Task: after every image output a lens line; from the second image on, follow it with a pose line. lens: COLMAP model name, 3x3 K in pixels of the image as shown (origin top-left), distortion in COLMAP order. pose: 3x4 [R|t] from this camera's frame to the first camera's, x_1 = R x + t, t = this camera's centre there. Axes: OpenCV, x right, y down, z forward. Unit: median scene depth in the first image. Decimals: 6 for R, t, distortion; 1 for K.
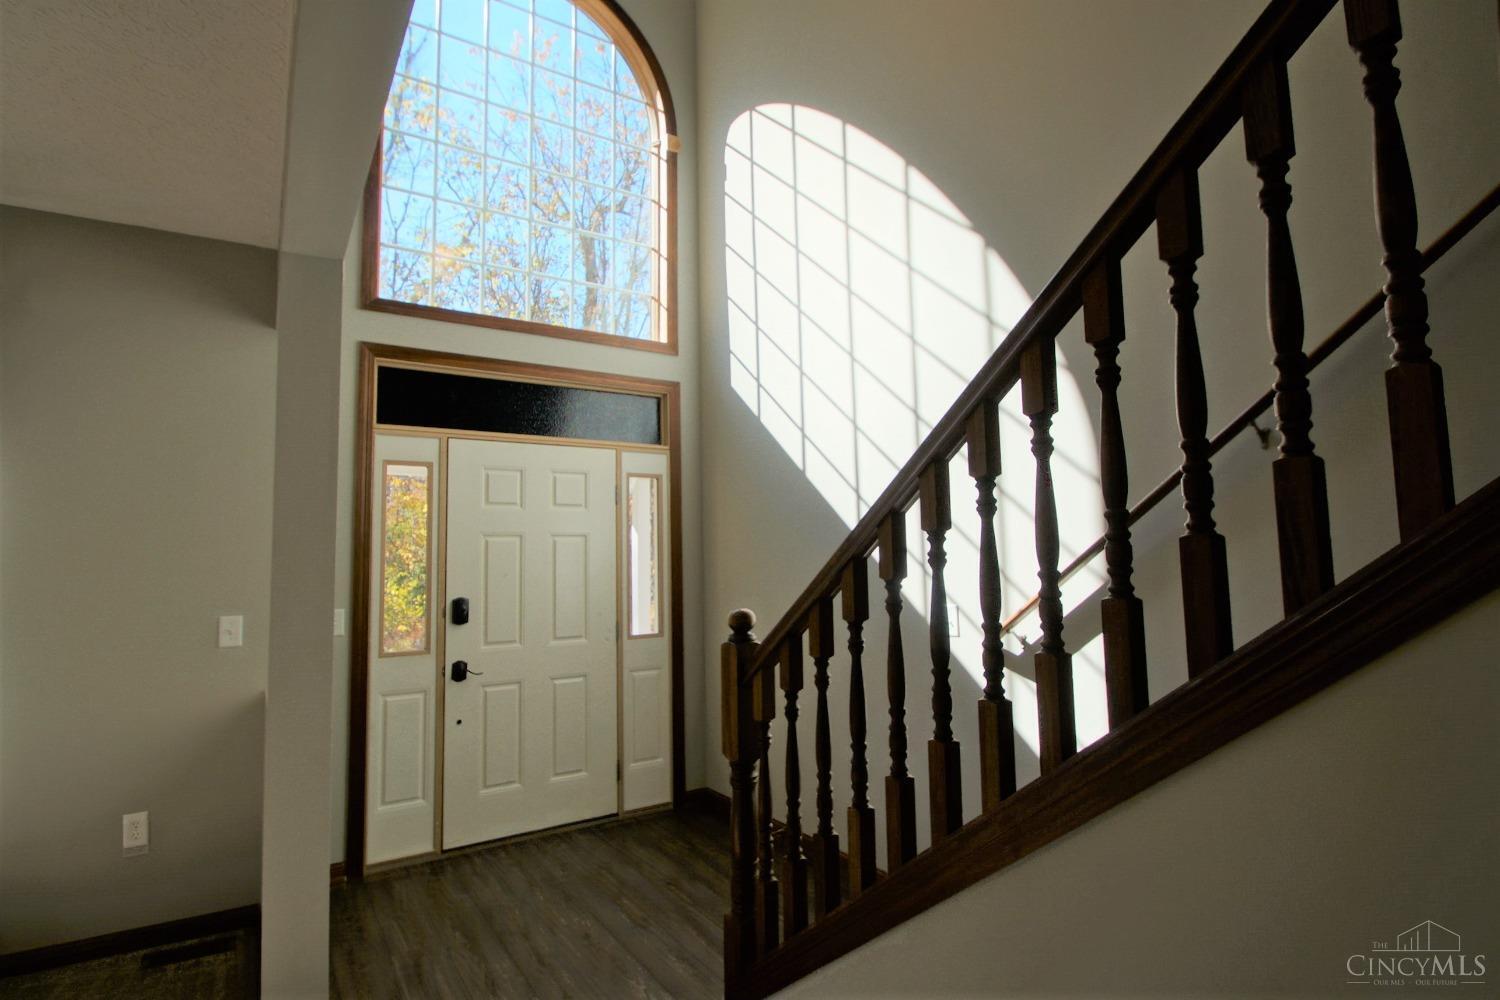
lens RADIAL K [[737.7, 0, 750.0], [0, 737.7, 500.0], [0, 0, 1]] dist [-0.013396, -0.000639]
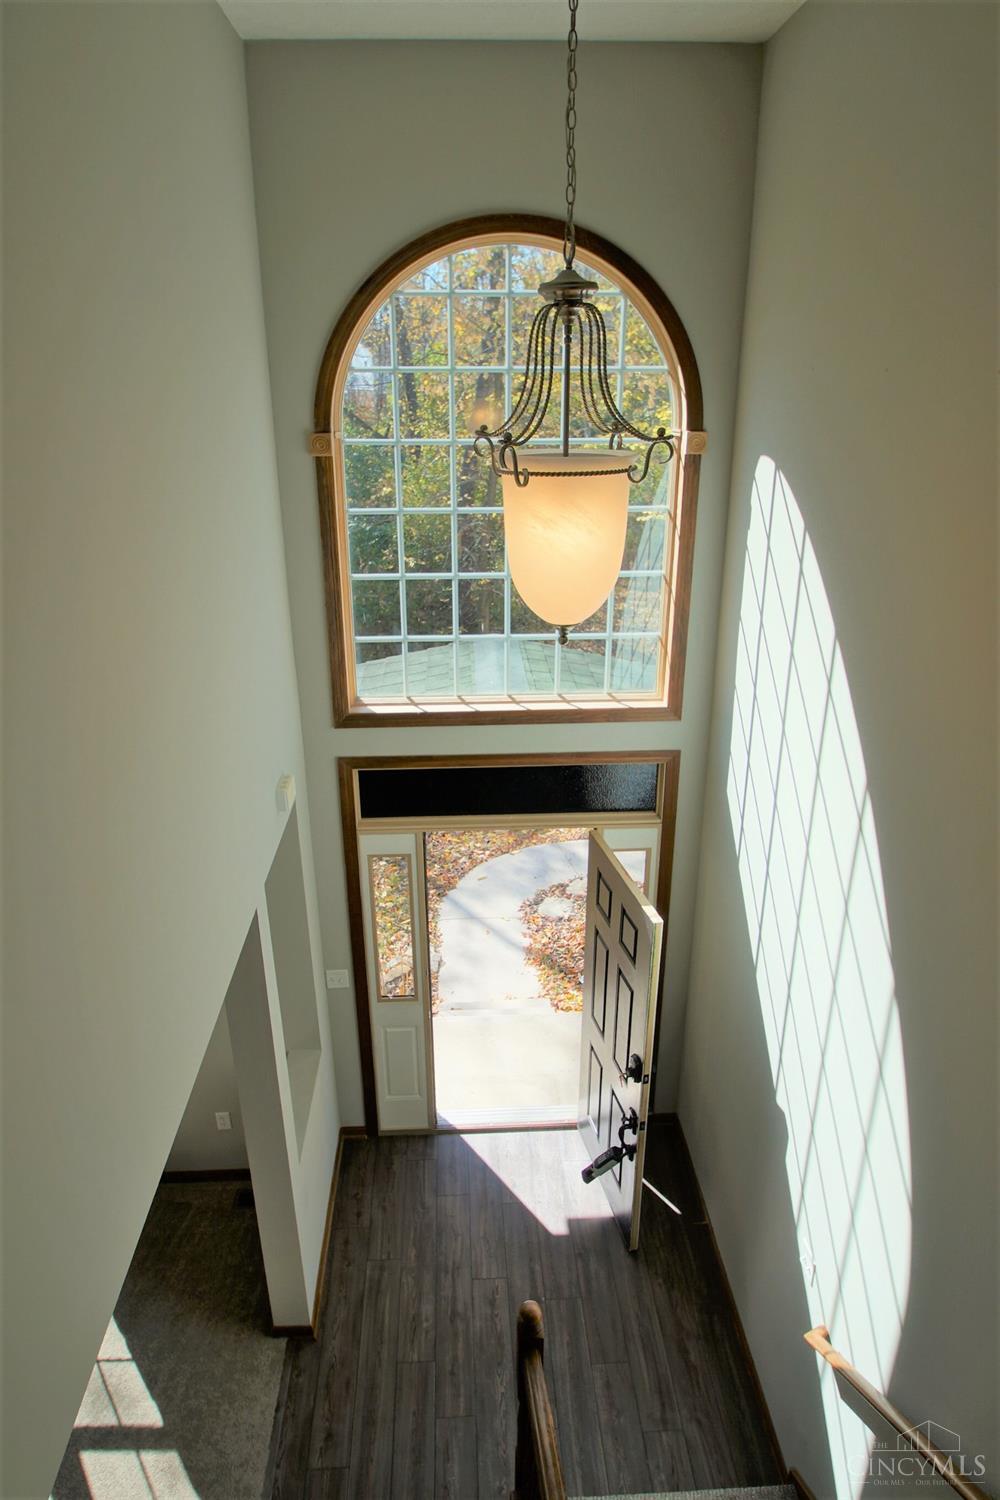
lens RADIAL K [[940.7, 0, 500.0], [0, 940.7, 750.0], [0, 0, 1]] dist [0.000093, -0.000078]
pose [[0.857021, 0.209613, -0.470720, 0.283812], [0.029584, 0.891997, 0.451072, -0.794695], [0.514432, -0.400504, 0.758259, 0.104578]]
